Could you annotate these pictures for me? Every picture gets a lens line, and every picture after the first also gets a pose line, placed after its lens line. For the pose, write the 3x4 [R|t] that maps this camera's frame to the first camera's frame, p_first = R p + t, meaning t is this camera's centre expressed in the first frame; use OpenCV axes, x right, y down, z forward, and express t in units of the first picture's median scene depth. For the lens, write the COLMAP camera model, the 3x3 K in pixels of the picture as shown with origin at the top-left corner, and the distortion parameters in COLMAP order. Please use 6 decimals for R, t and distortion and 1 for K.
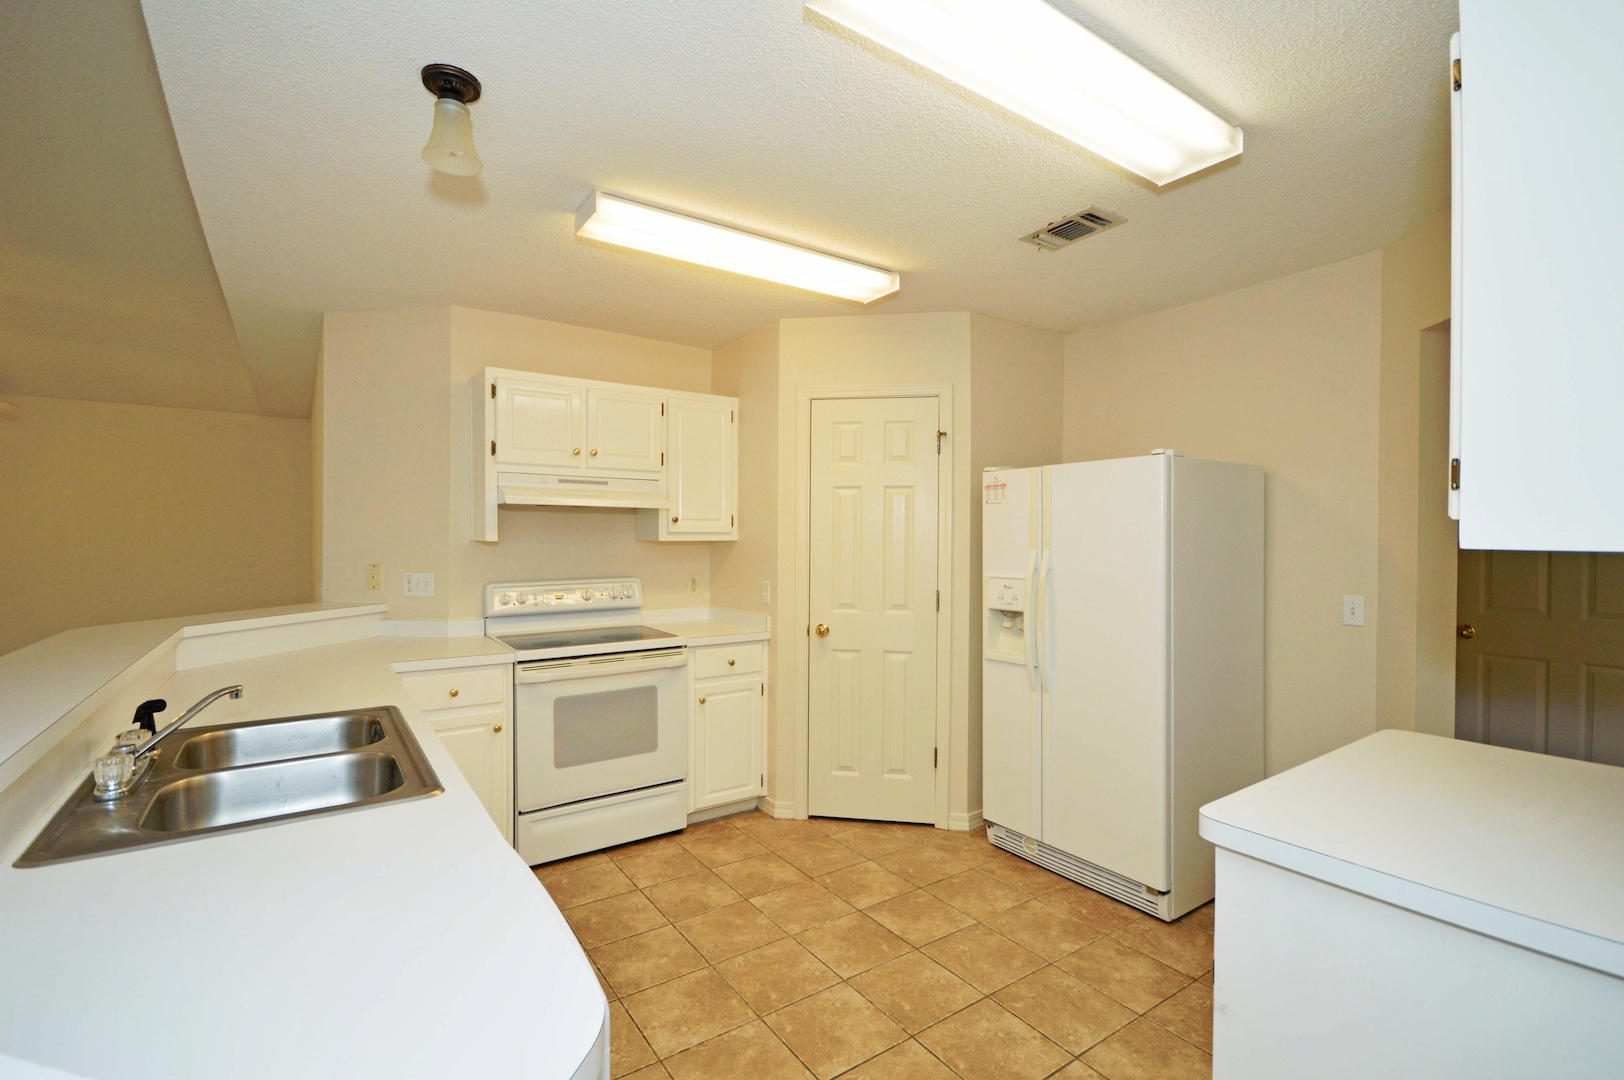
lens RADIAL K [[722.1, 0, 794.1], [0, 722.1, 535.1], [0, 0, 1]] dist [-0.003028, -0.000006]
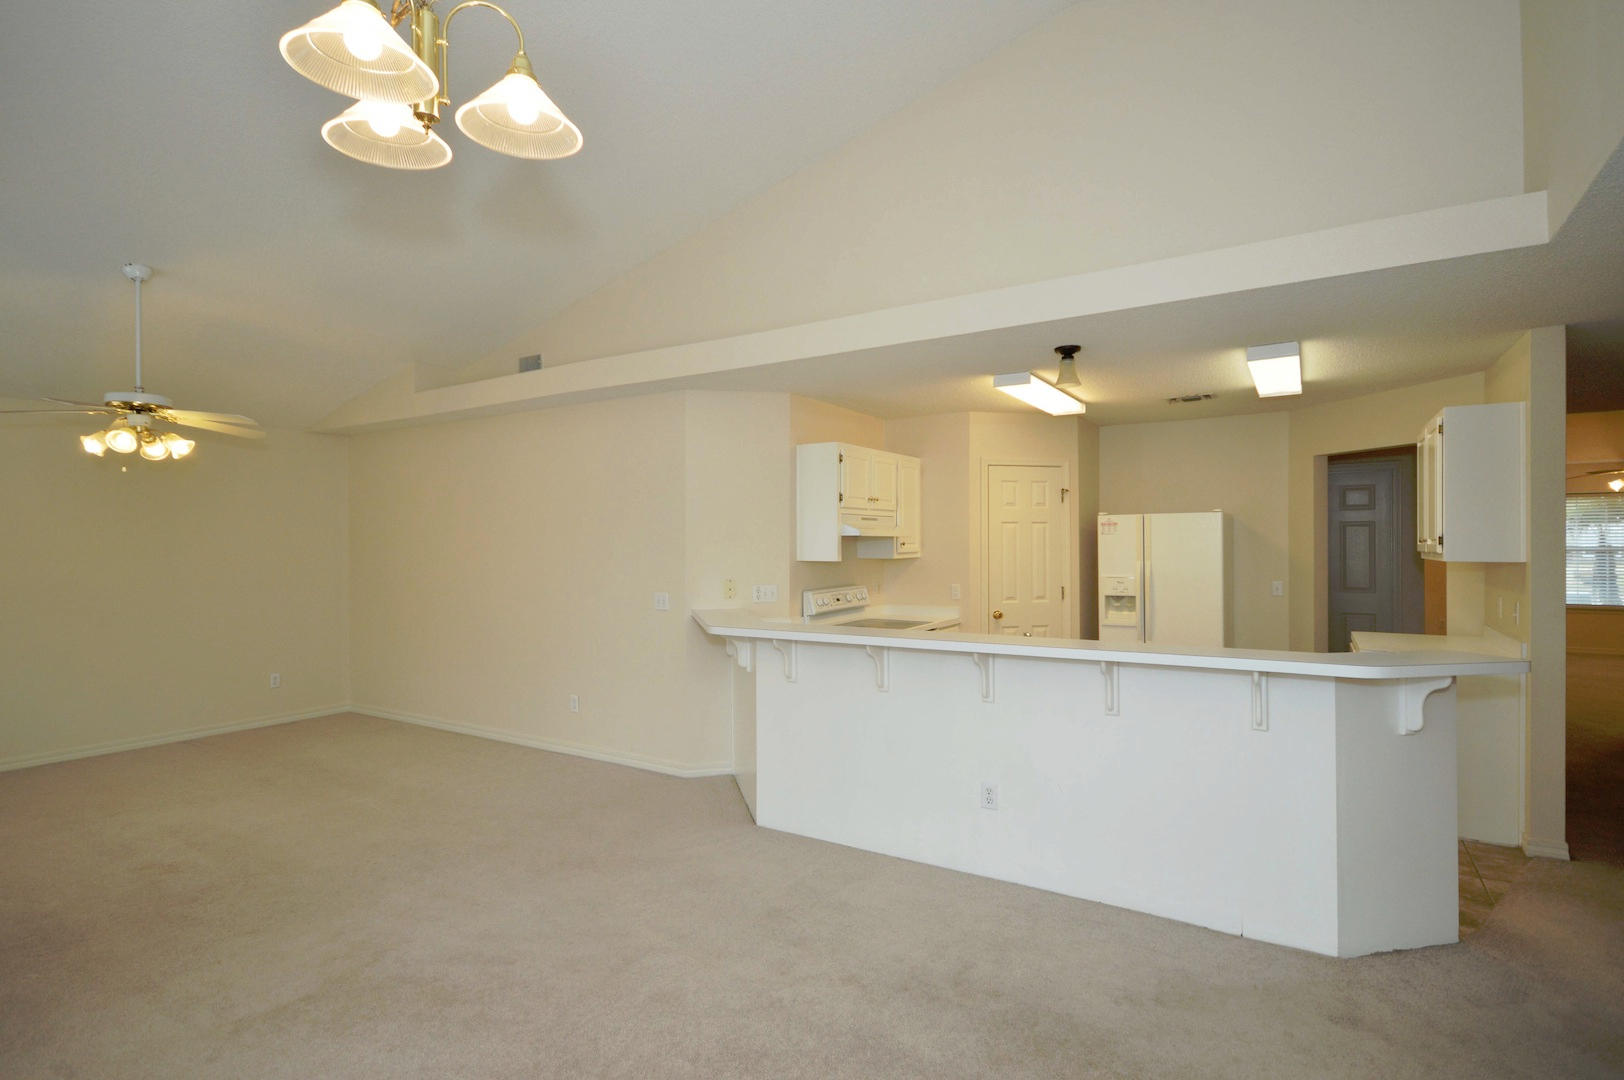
lens RADIAL K [[790.6, 0, 812.0], [0, 790.6, 540.0], [0, 0, 1]] dist [0.001848, 0.000353]
pose [[0.919105, -0.006972, 0.393951, -1.088125], [0.007552, 0.999971, 0.000077, -0.034965], [-0.393940, 0.002905, 0.919131, -0.437579]]
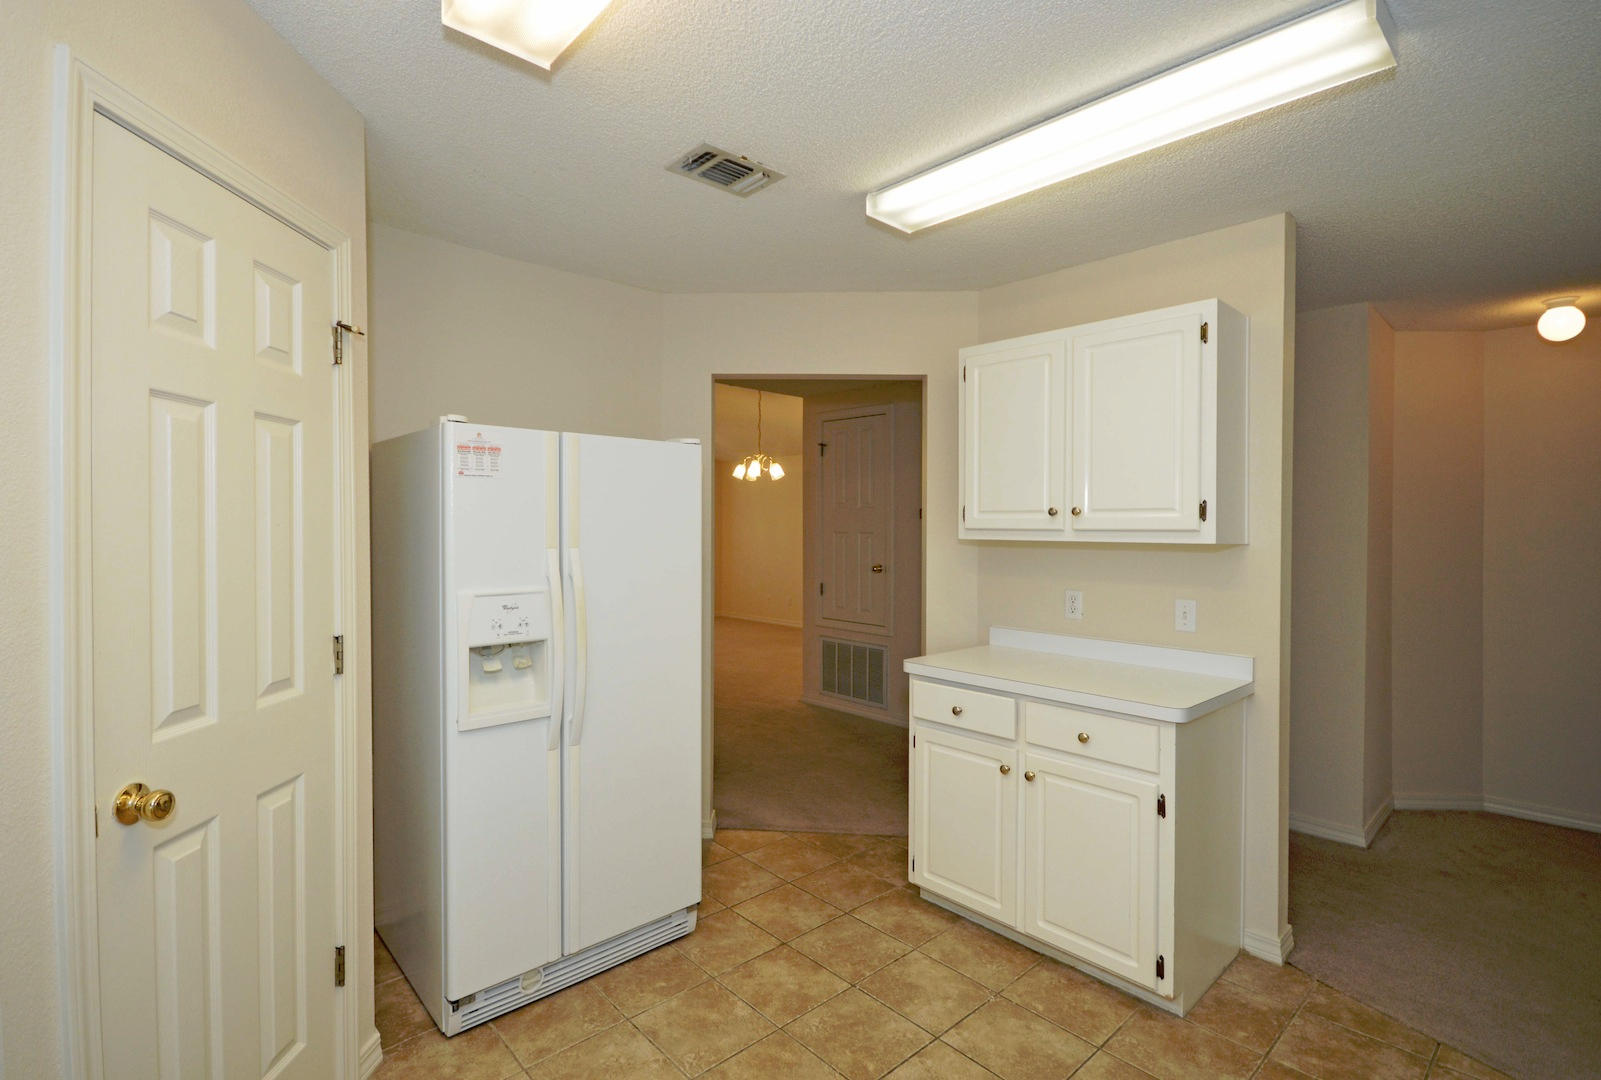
lens RADIAL K [[743.2, 0, 748.1], [0, 743.2, 536.4], [0, 0, 1]] dist [0.021713, -0.016920]
pose [[-0.116831, -0.009606, 0.993105, -0.376686], [-0.009381, 0.999919, 0.008568, -0.000327], [-0.993107, -0.008315, -0.116912, 0.831795]]
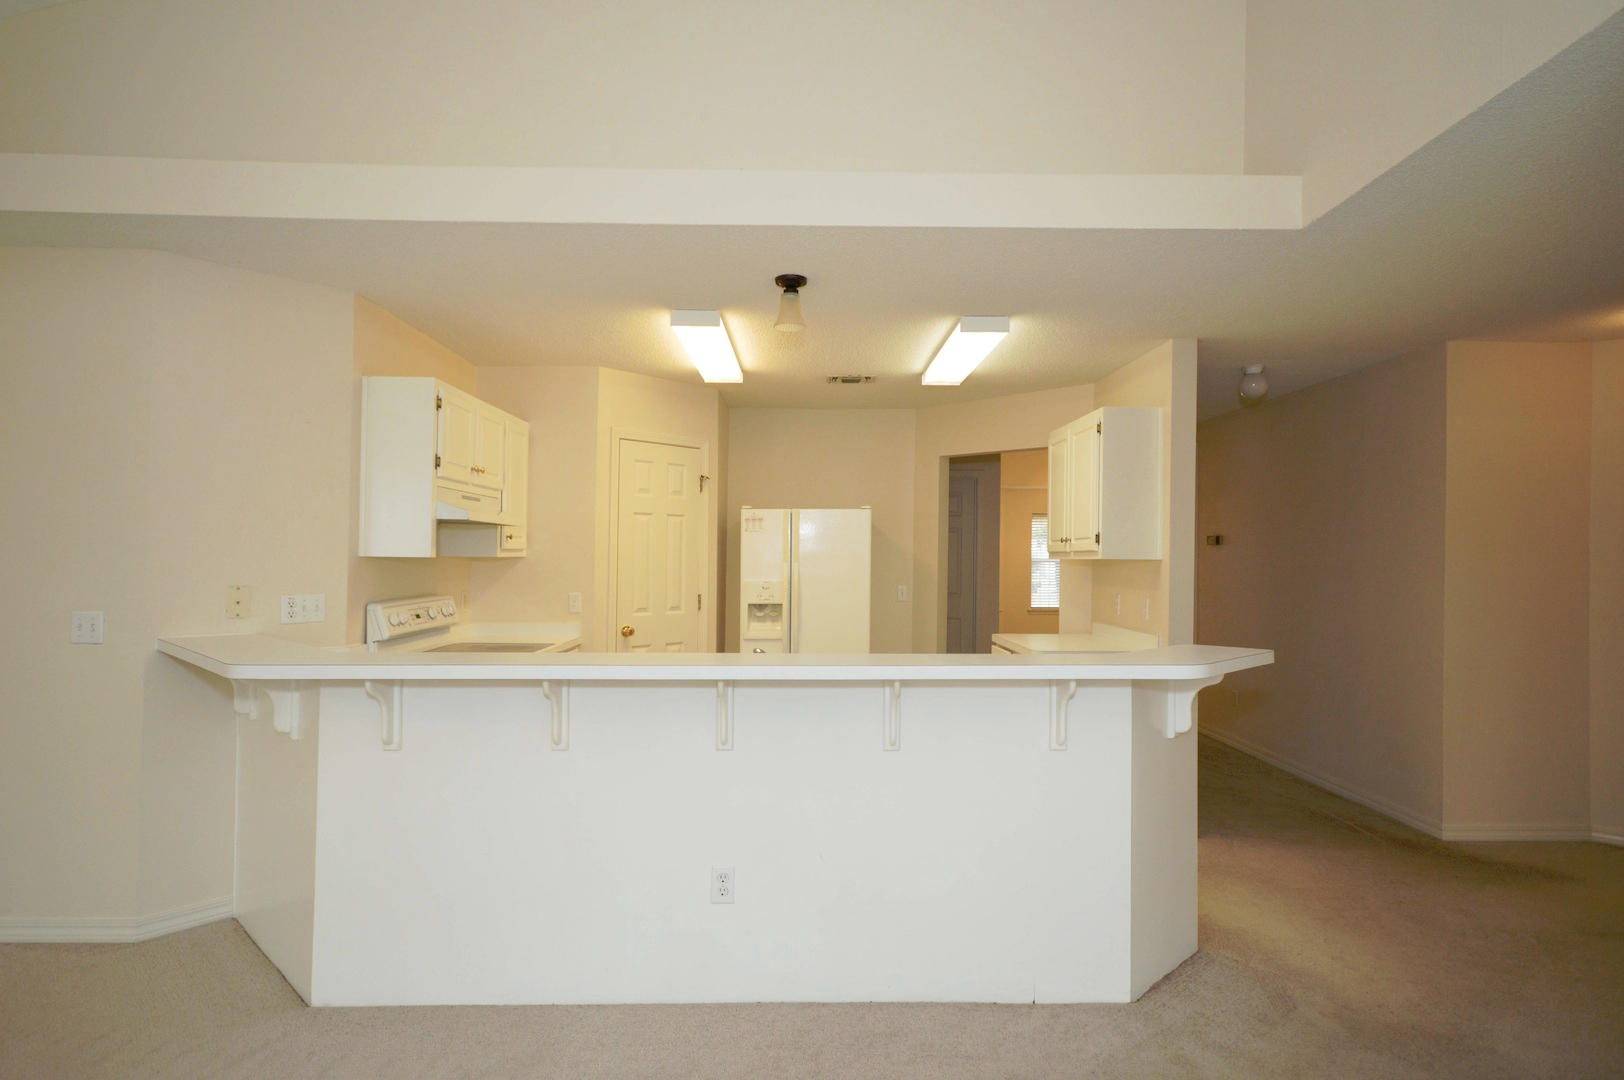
lens RADIAL K [[859.5, 0, 794.9], [0, 859.5, 539.0], [0, 0, 1]] dist [-0.033156, 0.048559]
pose [[0.566098, 0.017581, 0.824151, -1.081548], [-0.004451, 0.999823, -0.018271, 0.002549], [-0.824326, 0.006675, 0.566076, -0.046210]]
